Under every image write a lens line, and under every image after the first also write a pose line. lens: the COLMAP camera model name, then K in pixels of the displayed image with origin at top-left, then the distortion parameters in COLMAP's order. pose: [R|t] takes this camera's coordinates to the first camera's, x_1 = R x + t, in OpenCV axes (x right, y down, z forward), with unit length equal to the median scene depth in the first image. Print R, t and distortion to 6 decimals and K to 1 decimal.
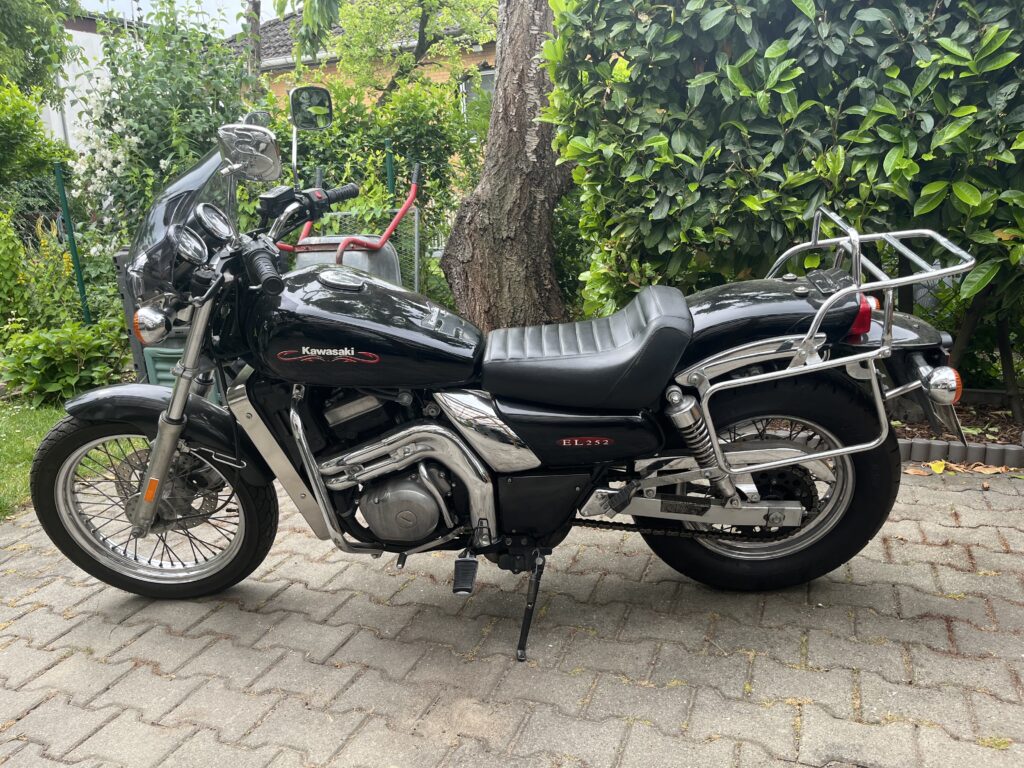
lens RADIAL K [[776.4, 0, 510.9], [0, 776.4, 385.5], [0, 0, 1]] dist [-0.010701, -0.017770]
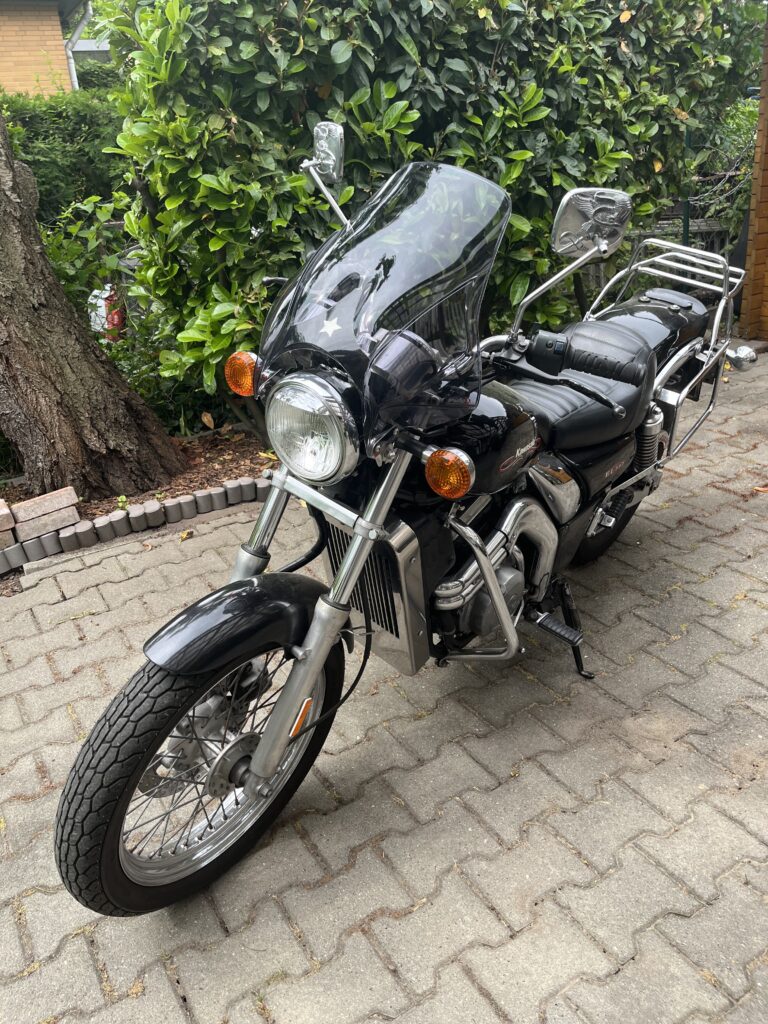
lens RADIAL K [[776.4, 0, 383.6], [0, 776.4, 510.8], [0, 0, 1]] dist [-0.010701, -0.017770]
pose [[0.613282, -0.310627, 0.726221, -0.622826], [0.234172, 0.949593, 0.208416, -0.114405], [-0.754354, 0.042243, 0.655108, 0.348144]]
